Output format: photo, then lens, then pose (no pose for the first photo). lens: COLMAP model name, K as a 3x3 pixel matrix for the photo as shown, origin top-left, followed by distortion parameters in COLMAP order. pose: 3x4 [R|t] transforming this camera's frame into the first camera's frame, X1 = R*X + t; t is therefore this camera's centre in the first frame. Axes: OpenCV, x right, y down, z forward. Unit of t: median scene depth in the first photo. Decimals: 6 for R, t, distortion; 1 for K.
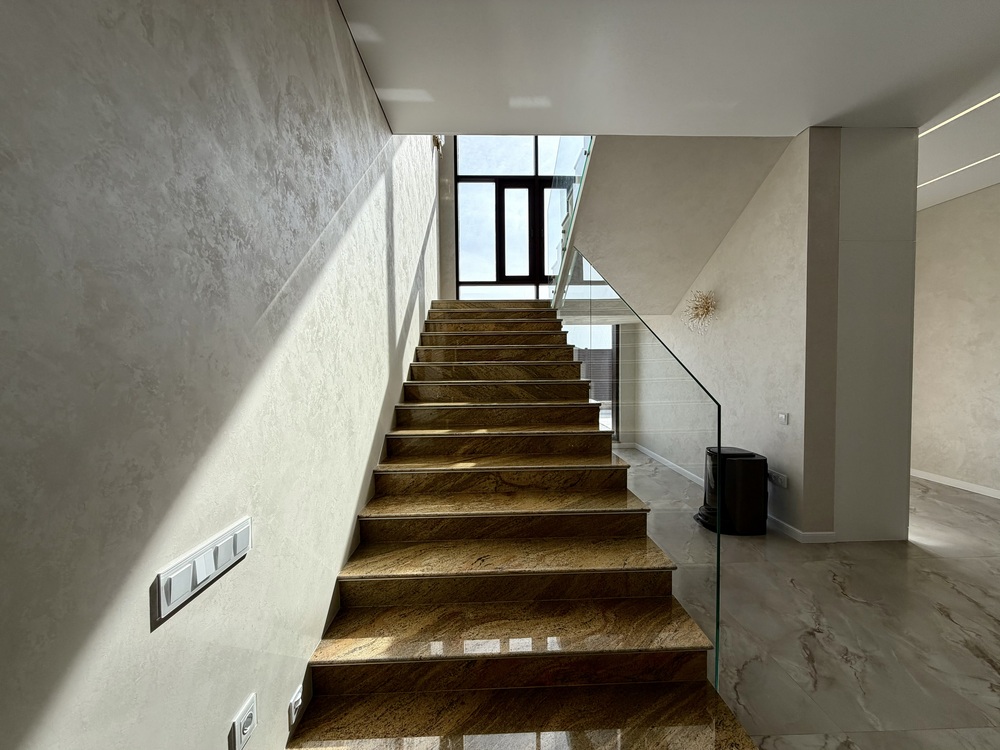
lens RADIAL K [[397.6, 0, 495.6], [0, 397.6, 371.0], [0, 0, 1]] dist [-0.000784, 0.000064]
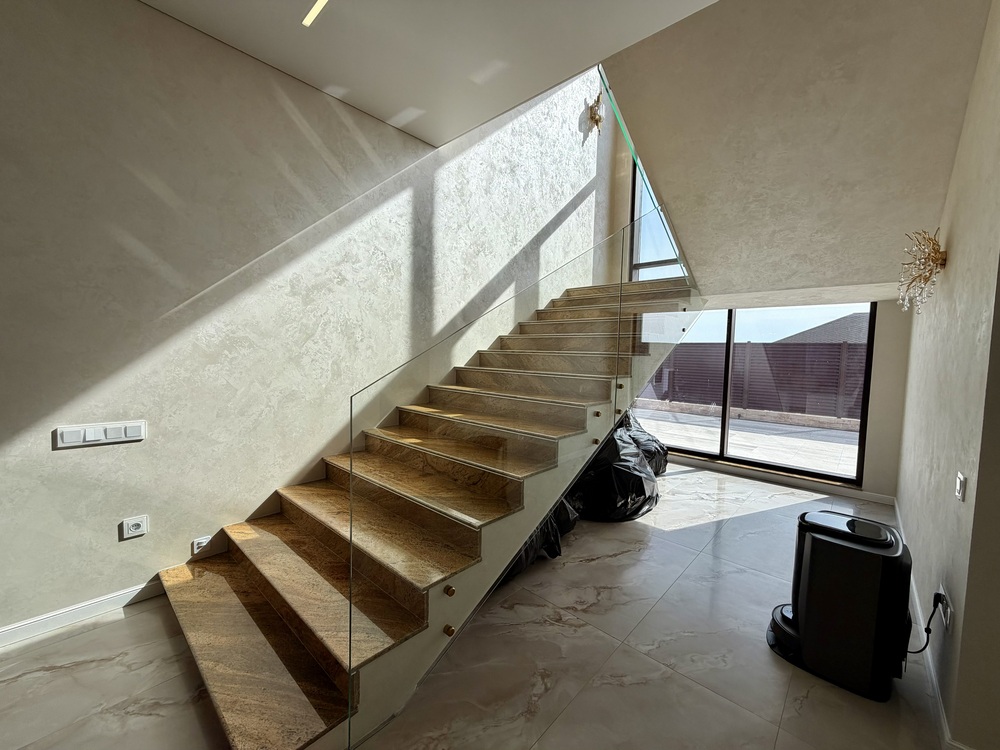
lens RADIAL K [[397.6, 0, 495.1], [0, 397.6, 372.3], [0, 0, 1]] dist [-0.000784, 0.000064]
pose [[0.707624, 0.063452, -0.703734, 0.922651], [-0.045916, 0.997984, 0.043814, -0.012868], [0.705095, 0.001309, 0.709111, 0.412111]]
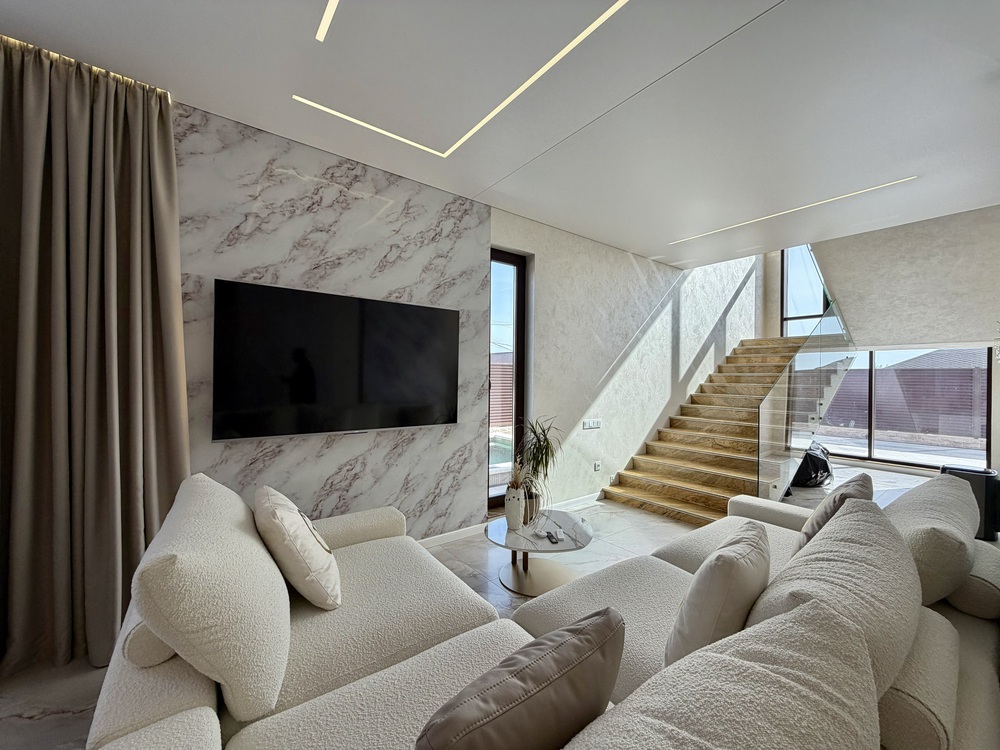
lens RADIAL K [[397.6, 0, 494.7], [0, 397.6, 376.2], [0, 0, 1]] dist [-0.000784, 0.000064]
pose [[0.577204, 0.012354, -0.816507, 1.100653], [-0.032377, 0.999446, -0.007766, -0.016120], [0.815958, 0.030919, 0.577284, -1.210350]]
